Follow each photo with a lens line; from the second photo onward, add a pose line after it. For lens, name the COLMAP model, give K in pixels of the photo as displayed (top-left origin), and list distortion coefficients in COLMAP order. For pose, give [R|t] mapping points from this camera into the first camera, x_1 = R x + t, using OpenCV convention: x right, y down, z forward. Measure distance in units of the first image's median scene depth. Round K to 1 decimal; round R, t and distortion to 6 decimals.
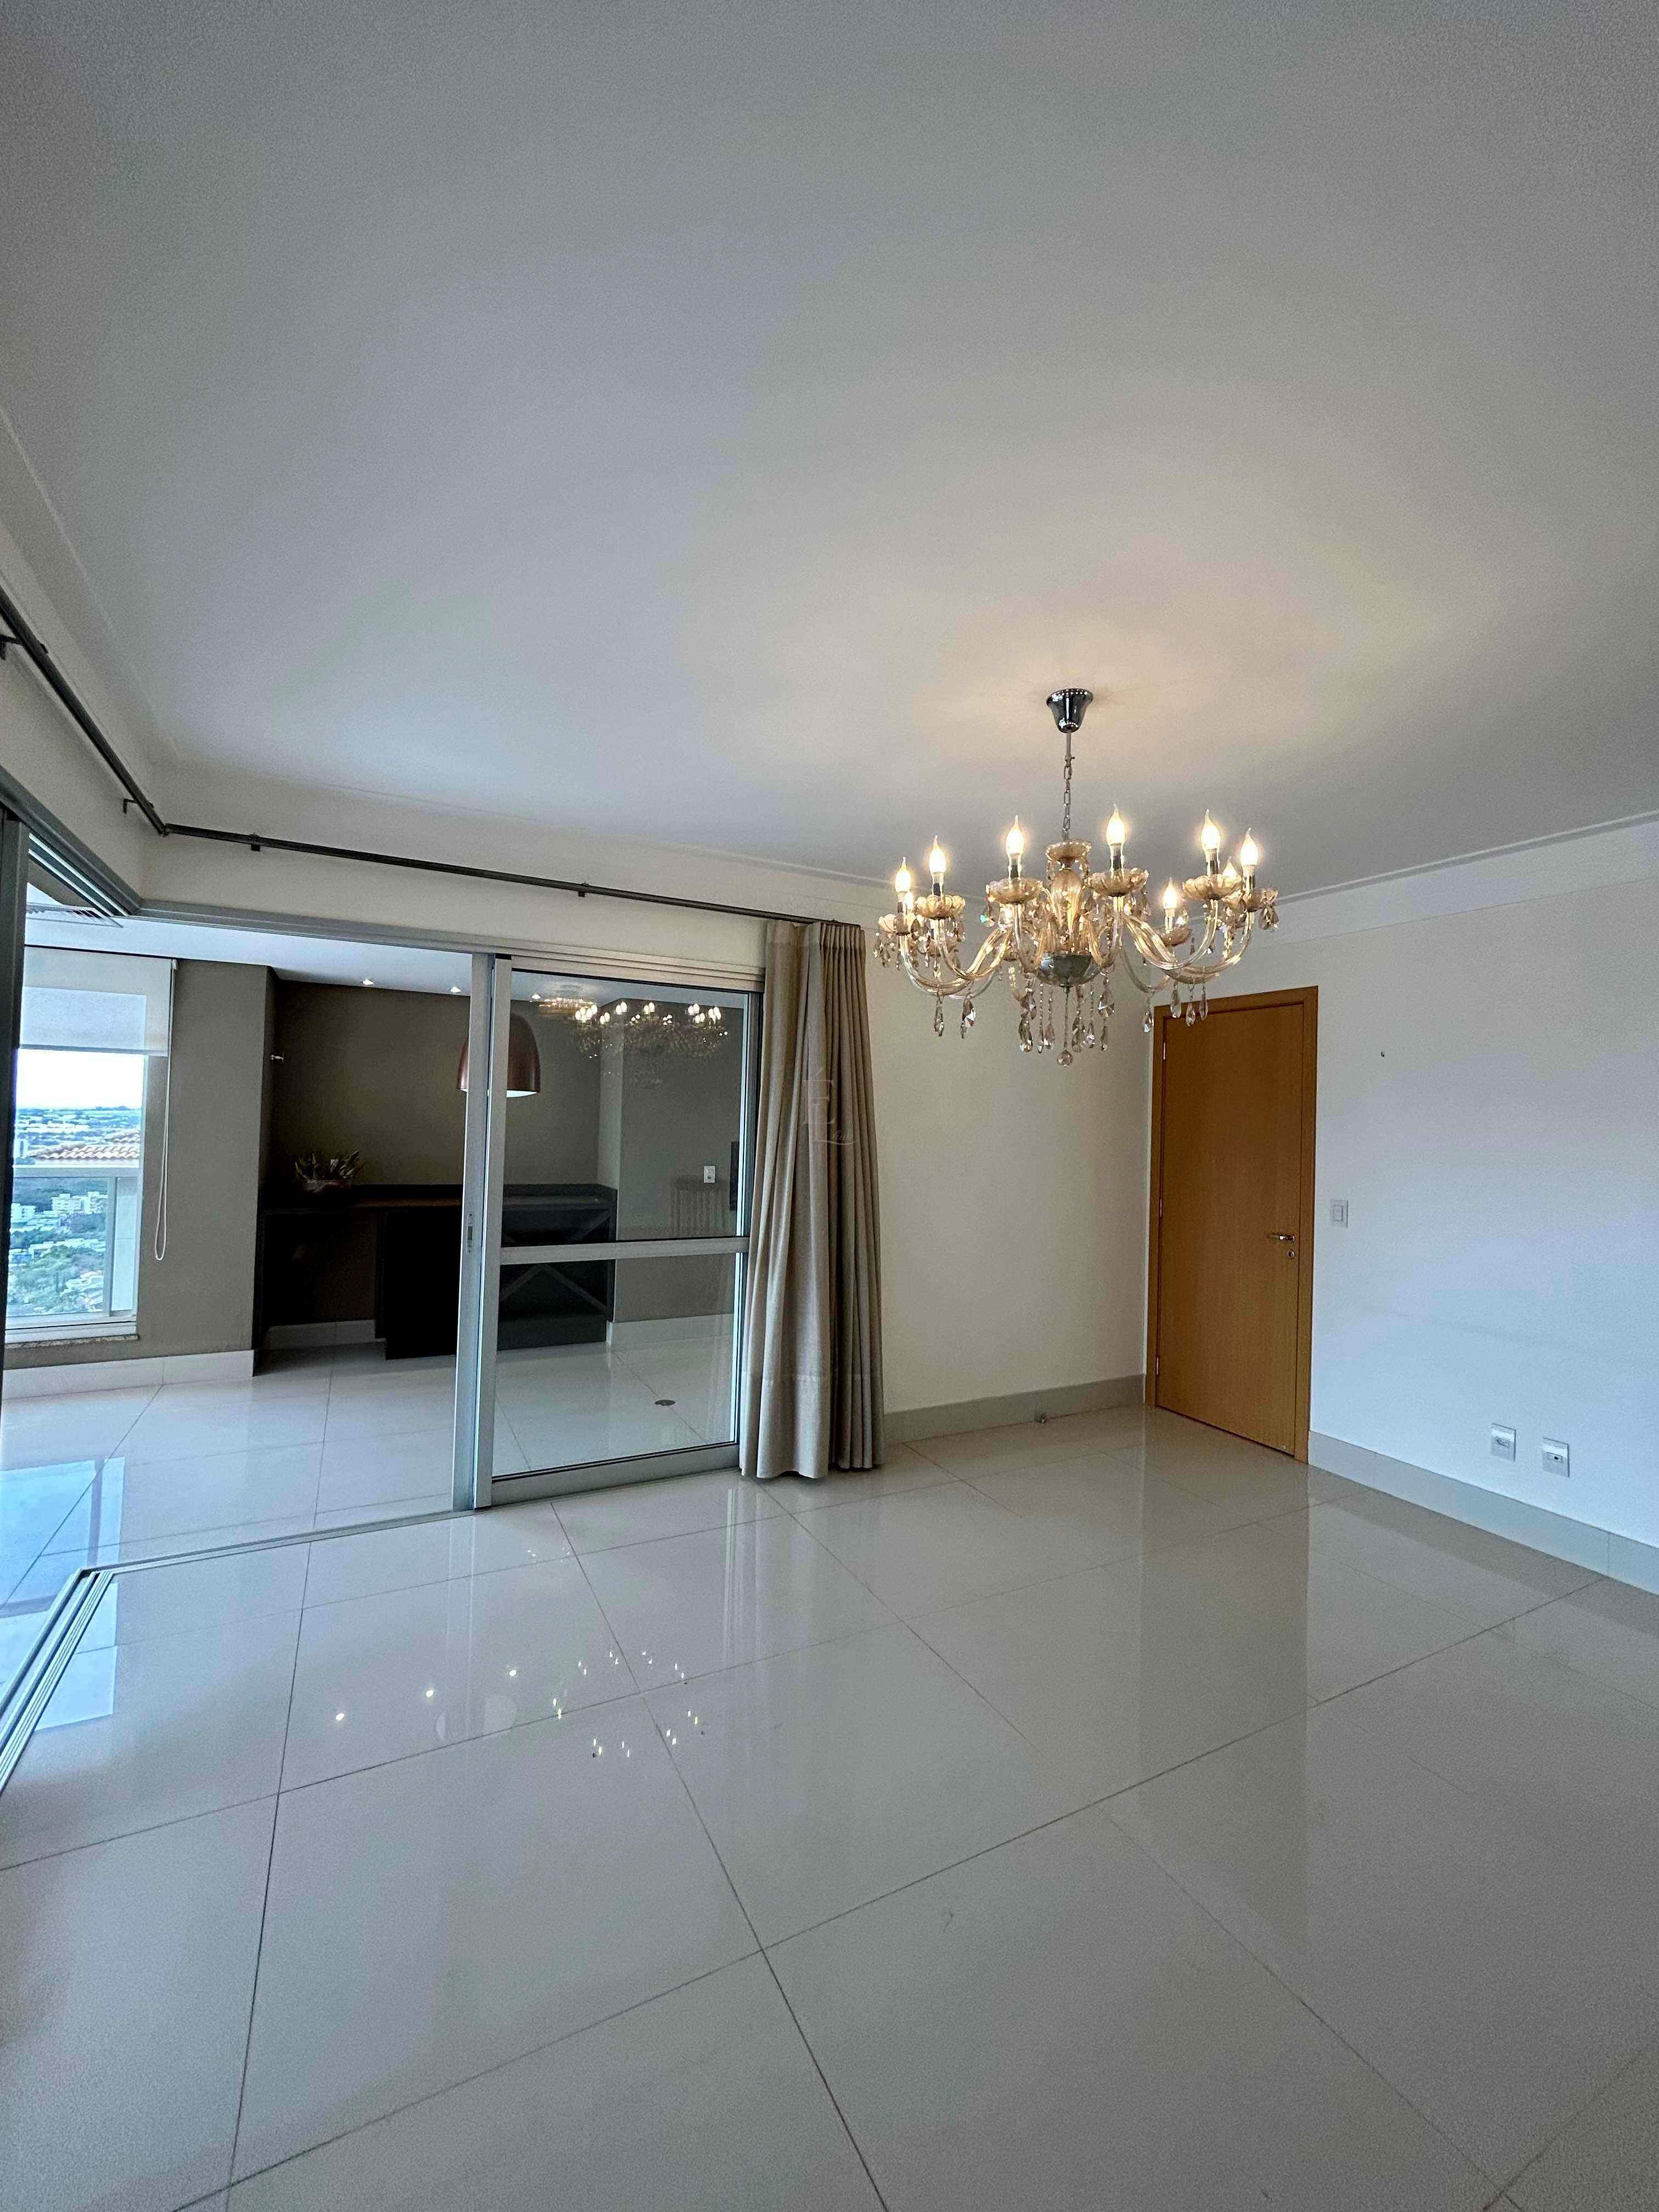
lens RADIAL K [[893.0, 0, 824.7], [0, 893.0, 1109.2], [0, 0, 1]] dist [0.006352, 0.000323]
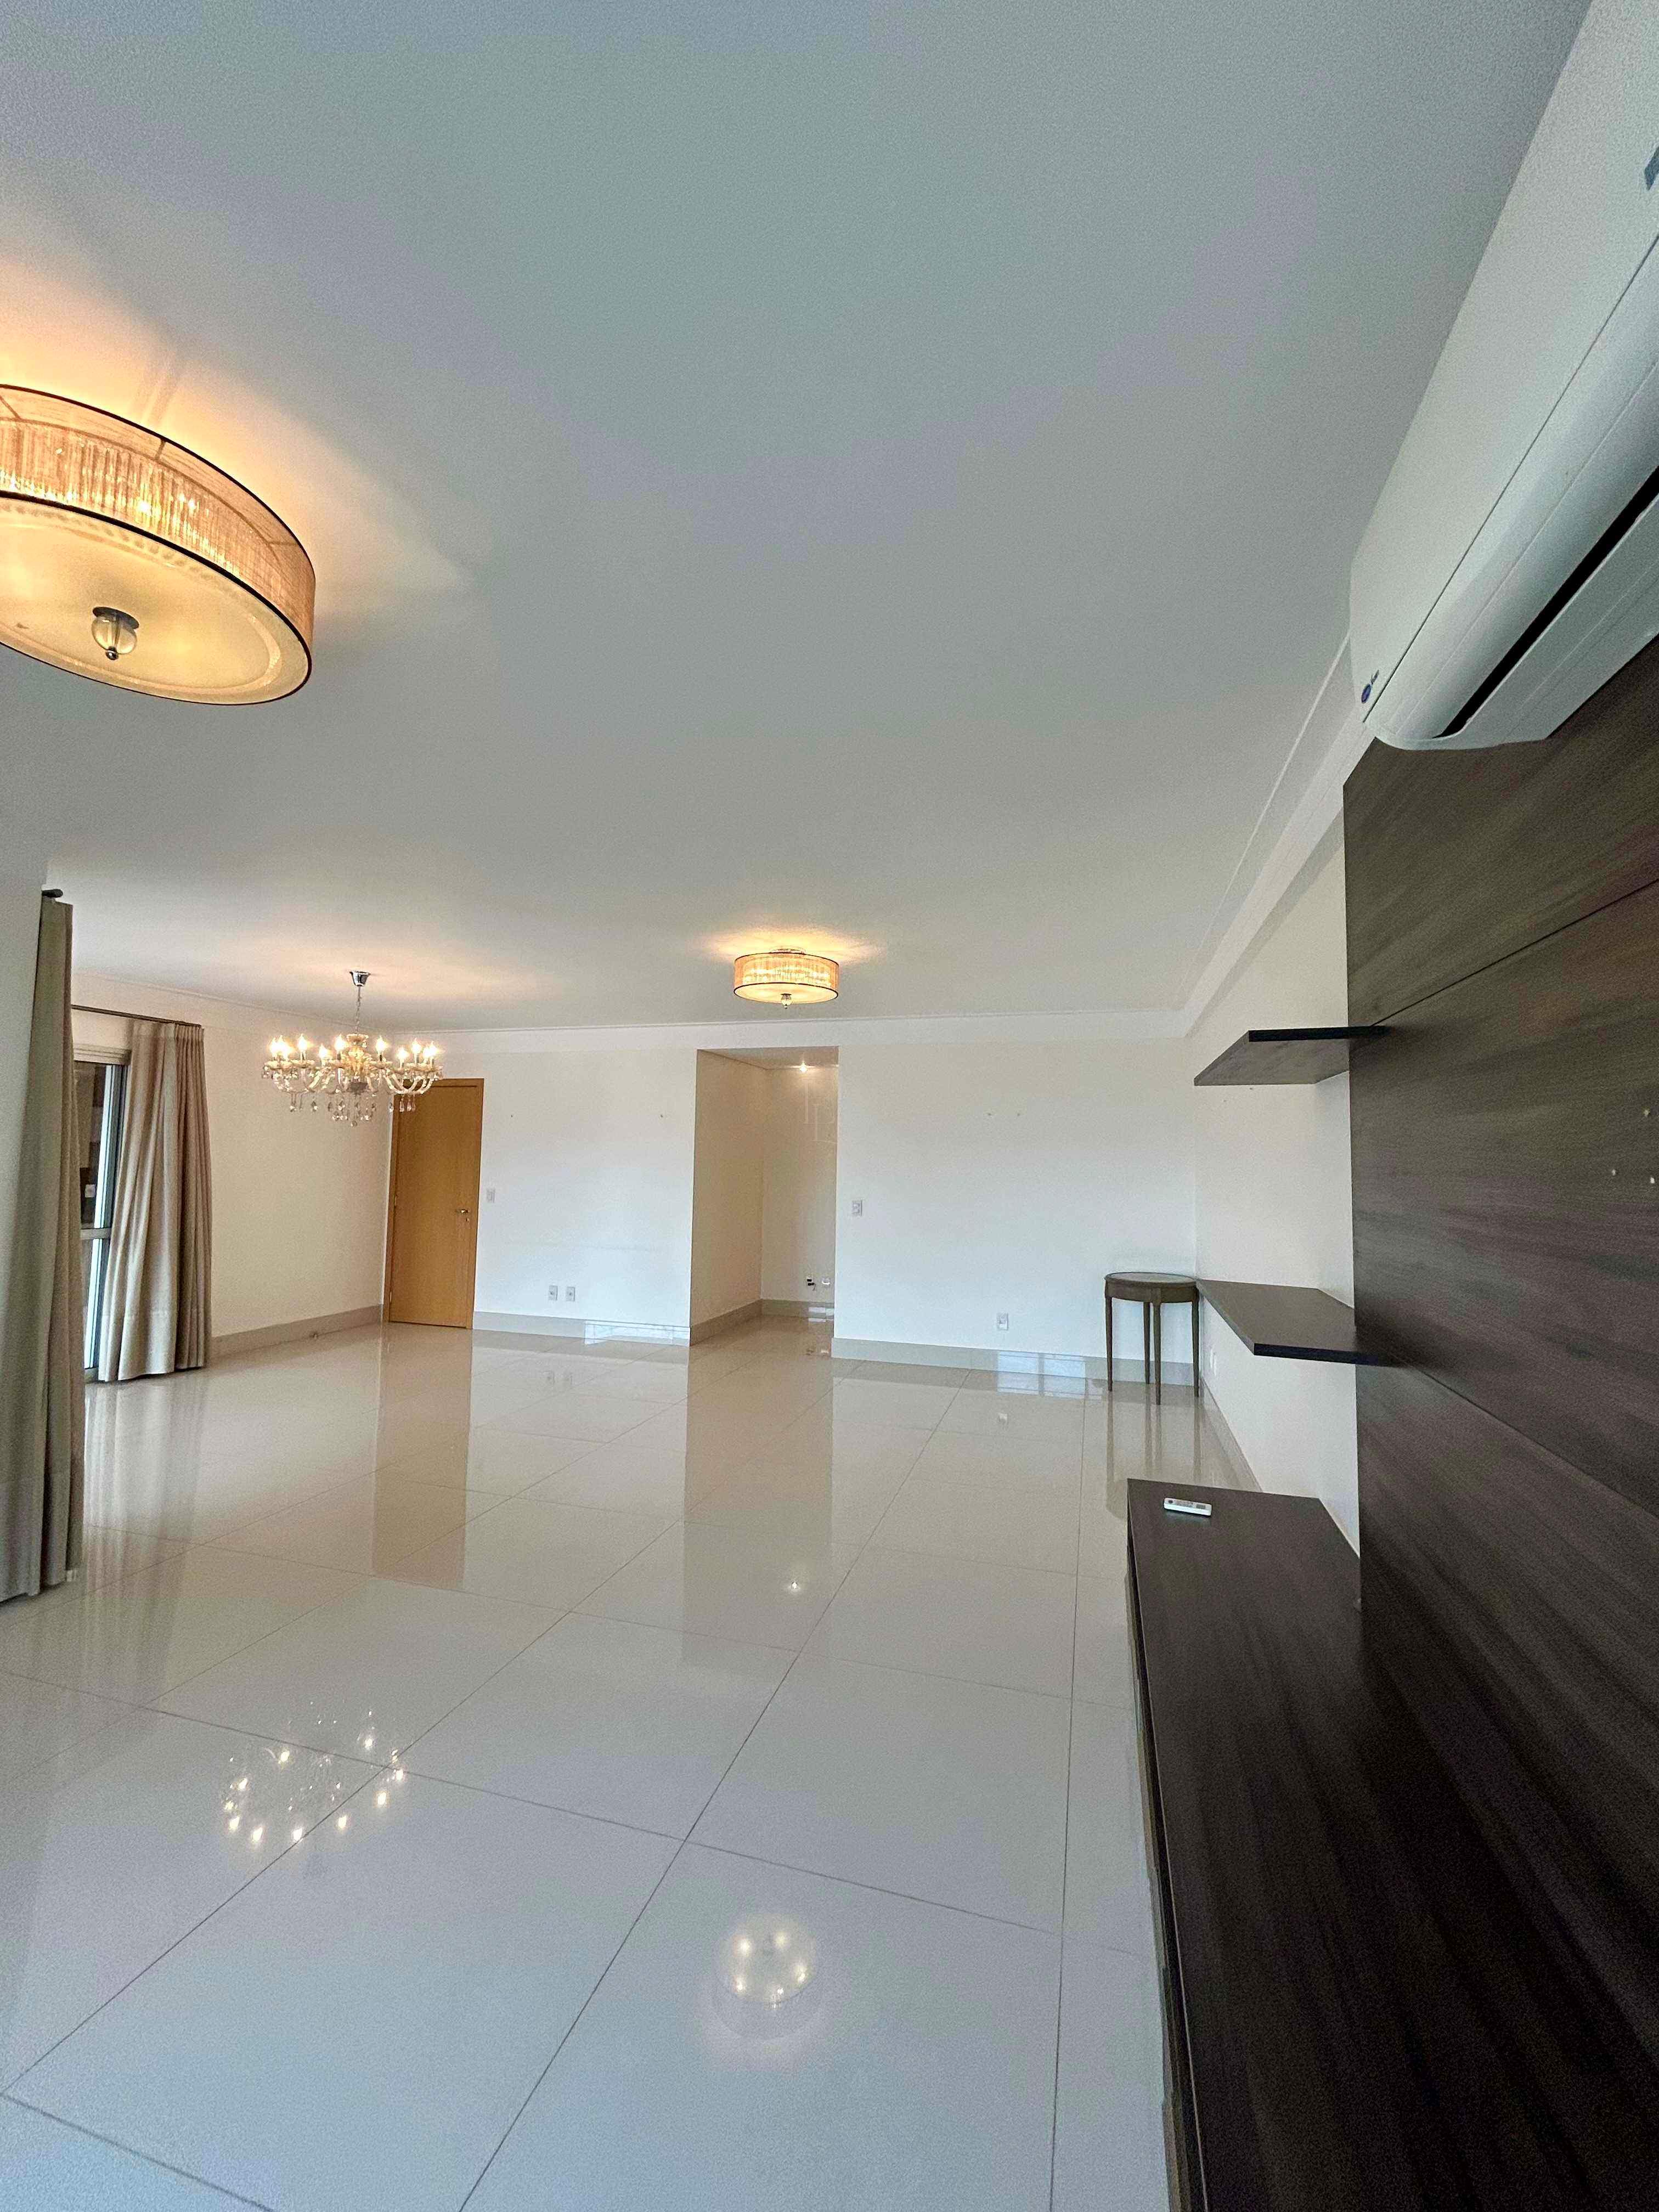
lens RADIAL K [[895.9, 0, 825.9], [0, 895.9, 1093.8], [0, 0, 1]] dist [-0.001060, -0.000033]
pose [[0.695800, 0.037220, 0.717271, -0.331995], [-0.005215, 0.998892, -0.046775, -0.018104], [-0.718217, 0.028806, 0.695223, -0.911683]]
